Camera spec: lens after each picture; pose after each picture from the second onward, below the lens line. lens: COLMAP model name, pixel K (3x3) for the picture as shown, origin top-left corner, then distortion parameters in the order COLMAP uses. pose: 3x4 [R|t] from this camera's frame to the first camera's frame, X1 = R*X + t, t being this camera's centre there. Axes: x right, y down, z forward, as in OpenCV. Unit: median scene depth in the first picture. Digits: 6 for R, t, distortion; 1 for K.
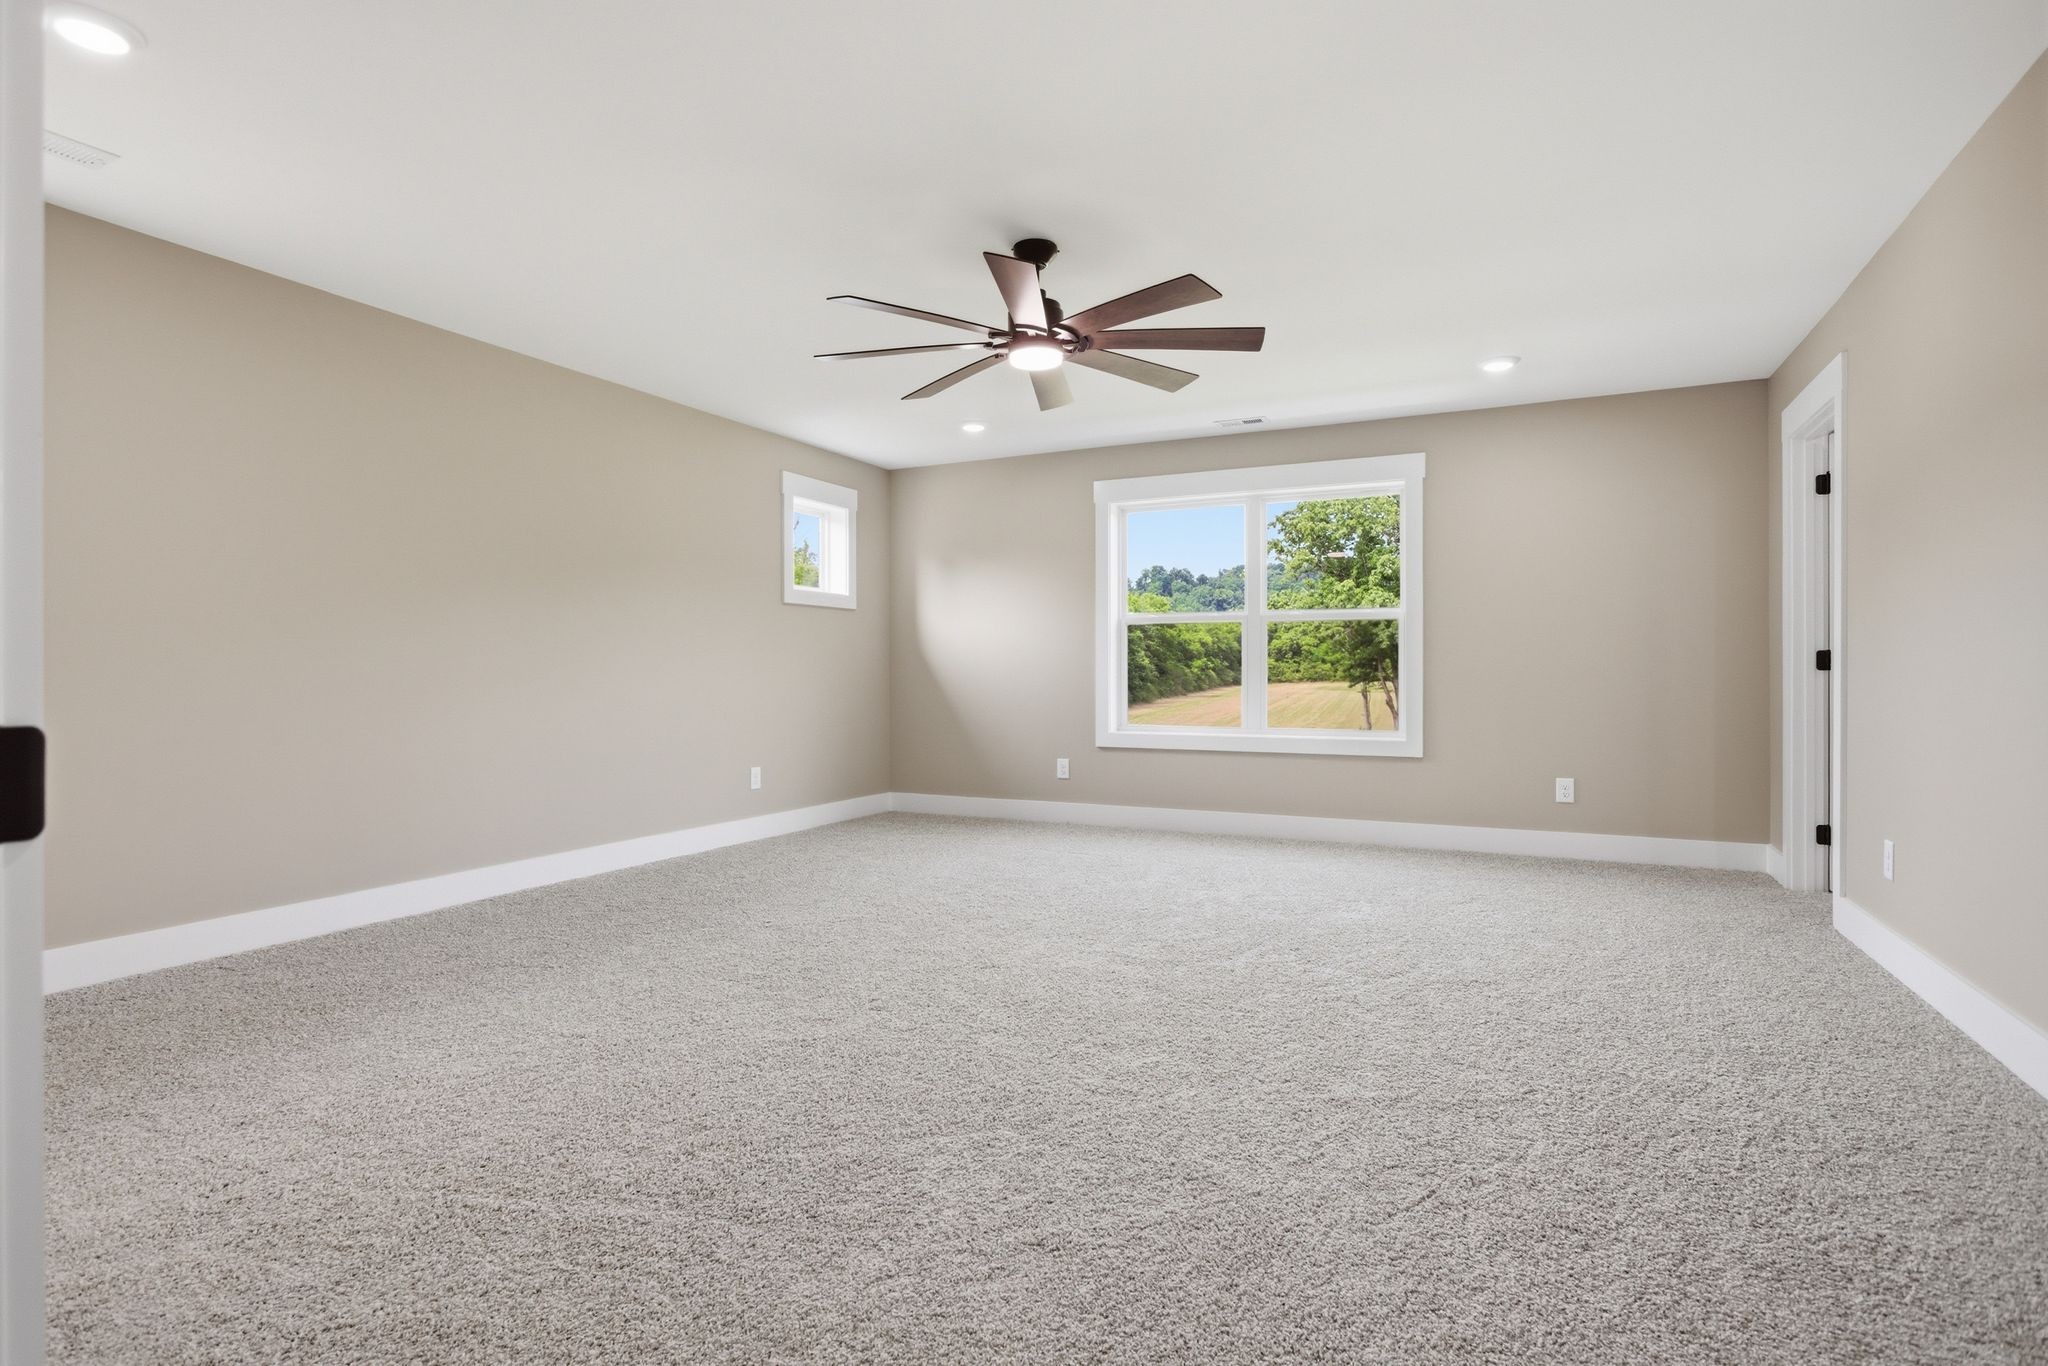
lens RADIAL K [[978.6, 0, 1015.6], [0, 978.6, 682.5], [0, 0, 1]] dist [0.002449, 0.000175]
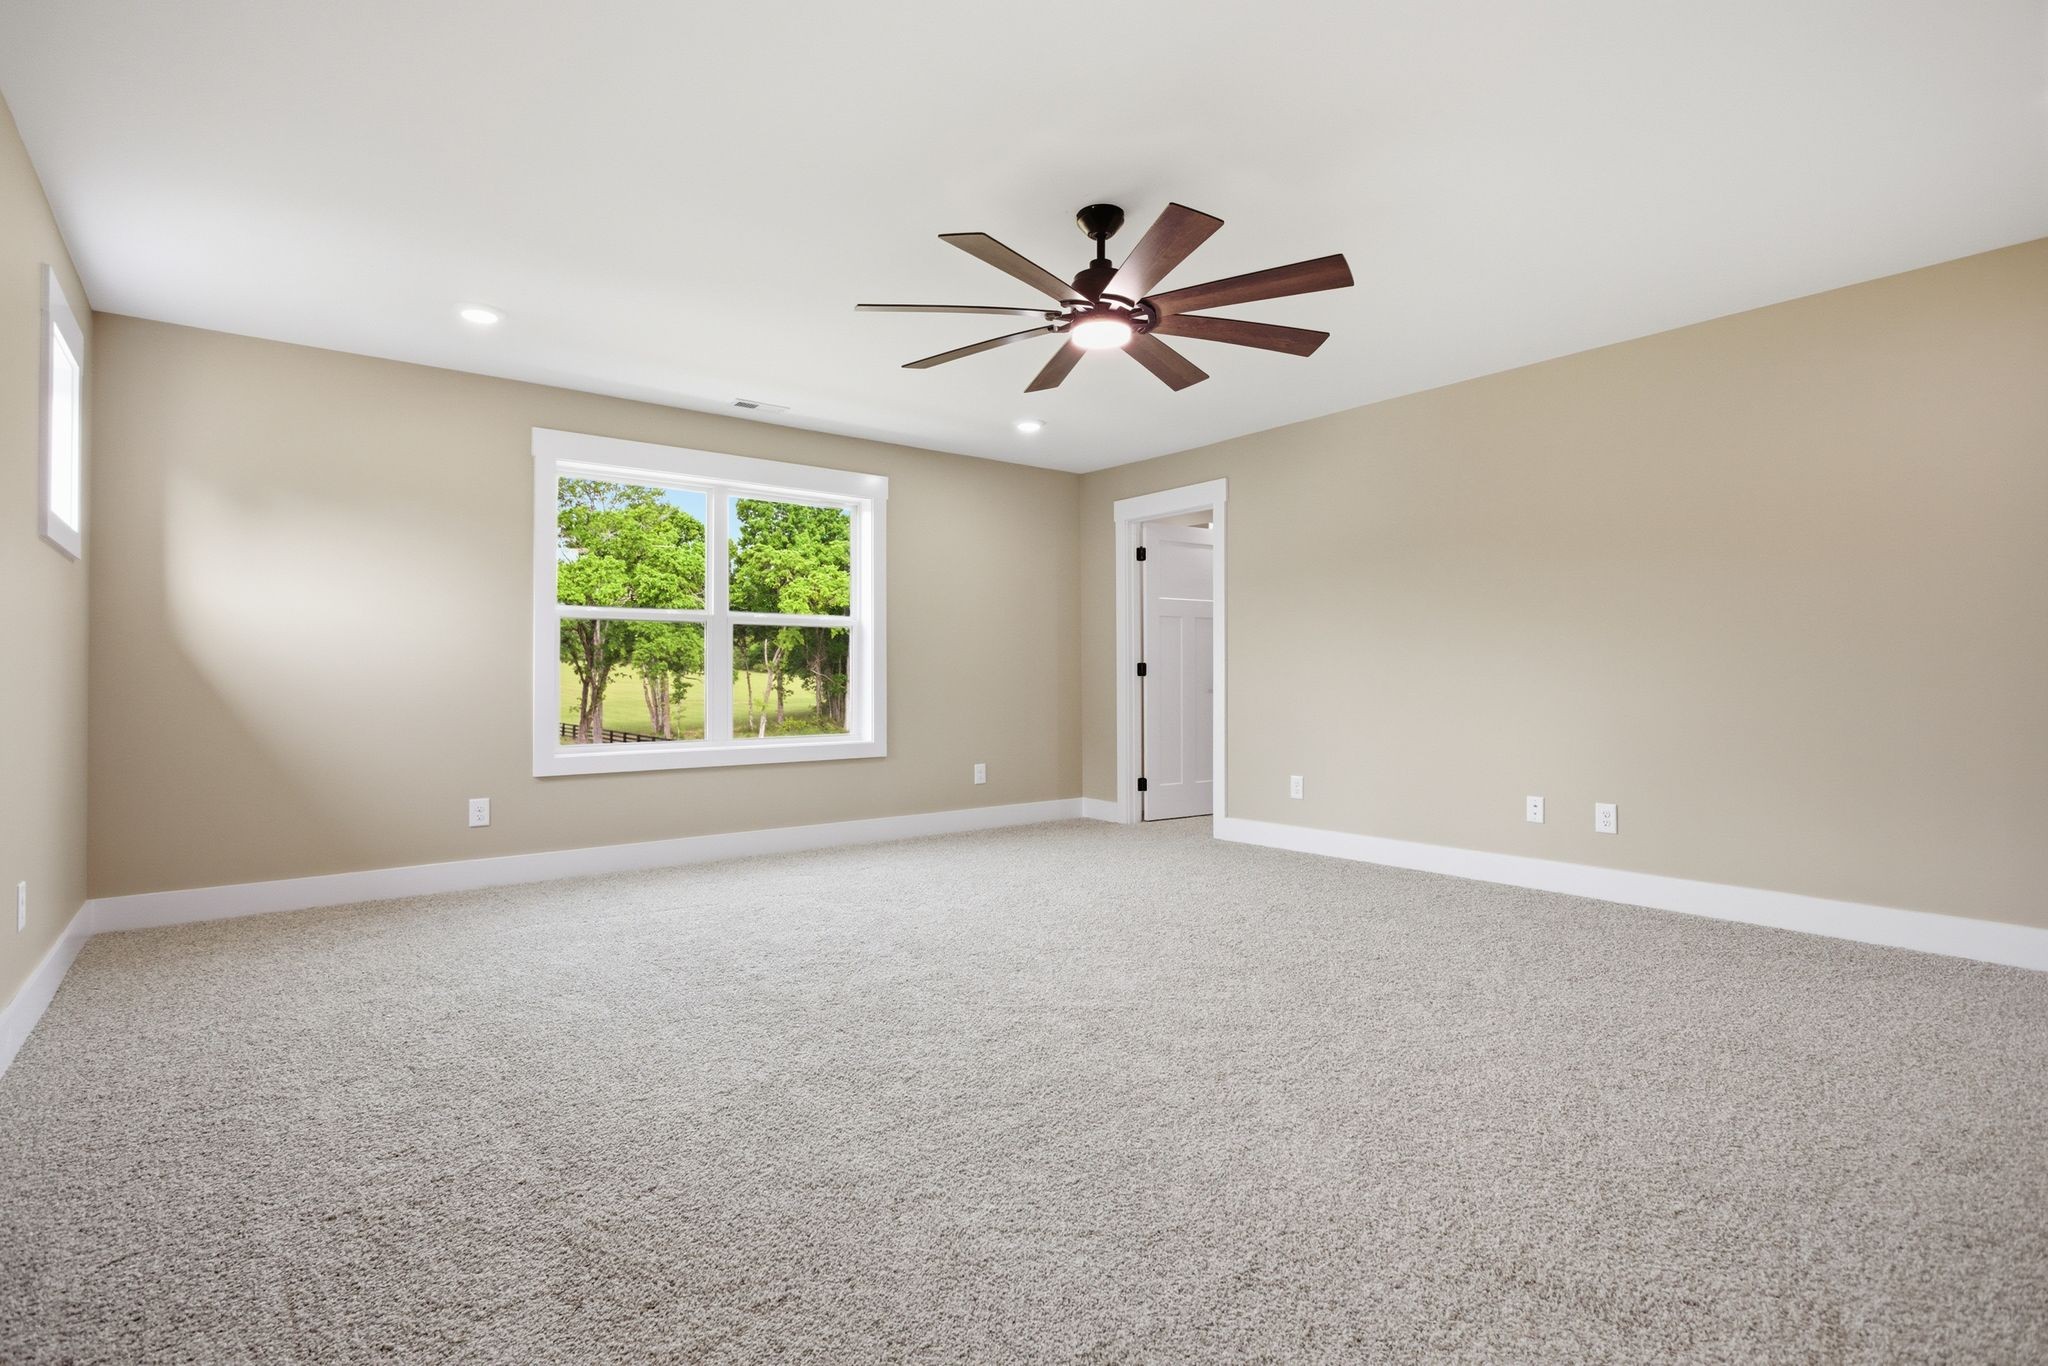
lens RADIAL K [[960.4, 0, 1009.8], [0, 960.4, 686.6], [0, 0, 1]] dist [-0.003160, -0.000270]
pose [[0.462881, -0.010014, 0.886364, -0.447092], [0.008495, 0.999940, 0.006861, -0.006604], [-0.886380, 0.004354, 0.462938, 0.373394]]
